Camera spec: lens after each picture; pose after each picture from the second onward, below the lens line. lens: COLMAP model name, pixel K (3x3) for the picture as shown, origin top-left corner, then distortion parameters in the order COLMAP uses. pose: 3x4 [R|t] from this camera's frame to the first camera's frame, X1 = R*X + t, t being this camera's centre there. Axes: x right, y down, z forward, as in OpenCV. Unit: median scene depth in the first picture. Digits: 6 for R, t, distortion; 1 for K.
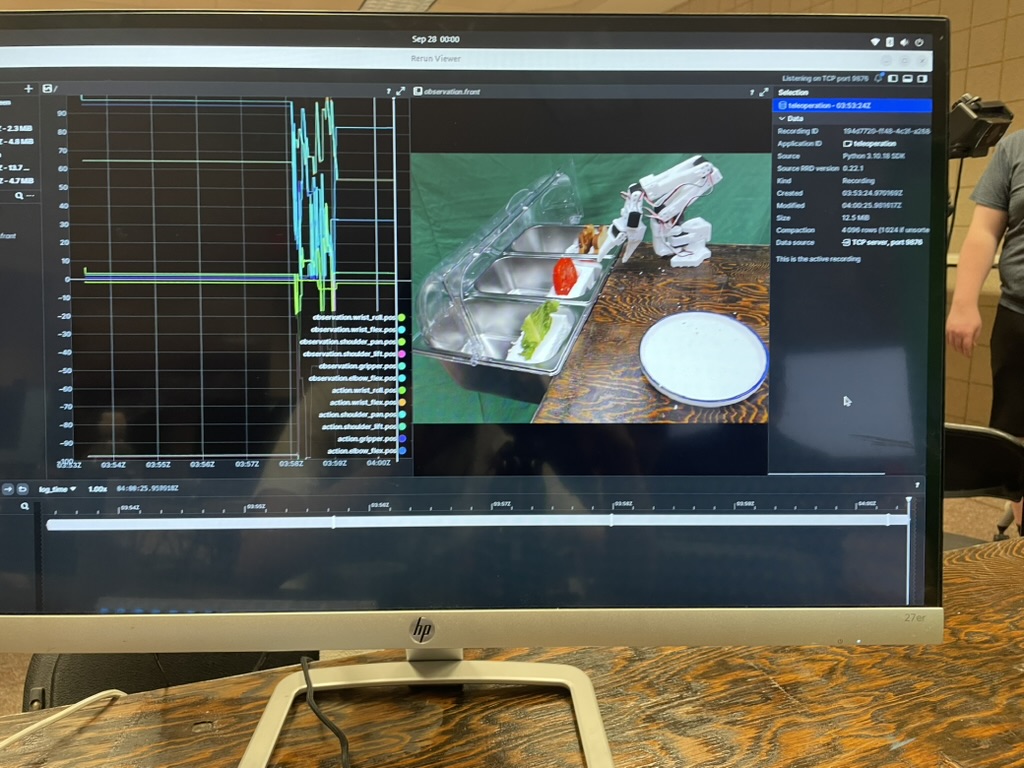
lens RADIAL K [[774.0, 0, 504.0], [0, 774.0, 381.4], [0, 0, 1]] dist [0.056902, -0.075900]
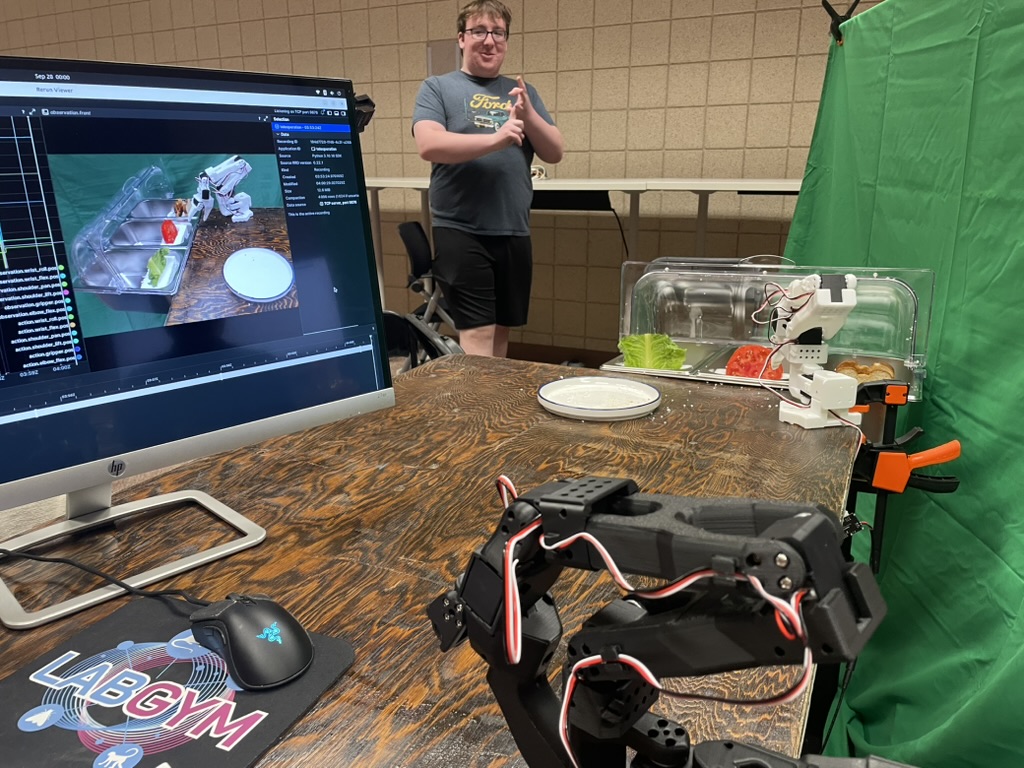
lens RADIAL K [[774.0, 0, 510.7], [0, 774.0, 386.7], [0, 0, 1]] dist [0.056902, -0.075900]
pose [[0.732269, -0.199066, 0.651272, -0.521207], [0.120612, 0.979116, 0.163662, -0.000874], [-0.670250, -0.041293, 0.740986, -0.686188]]
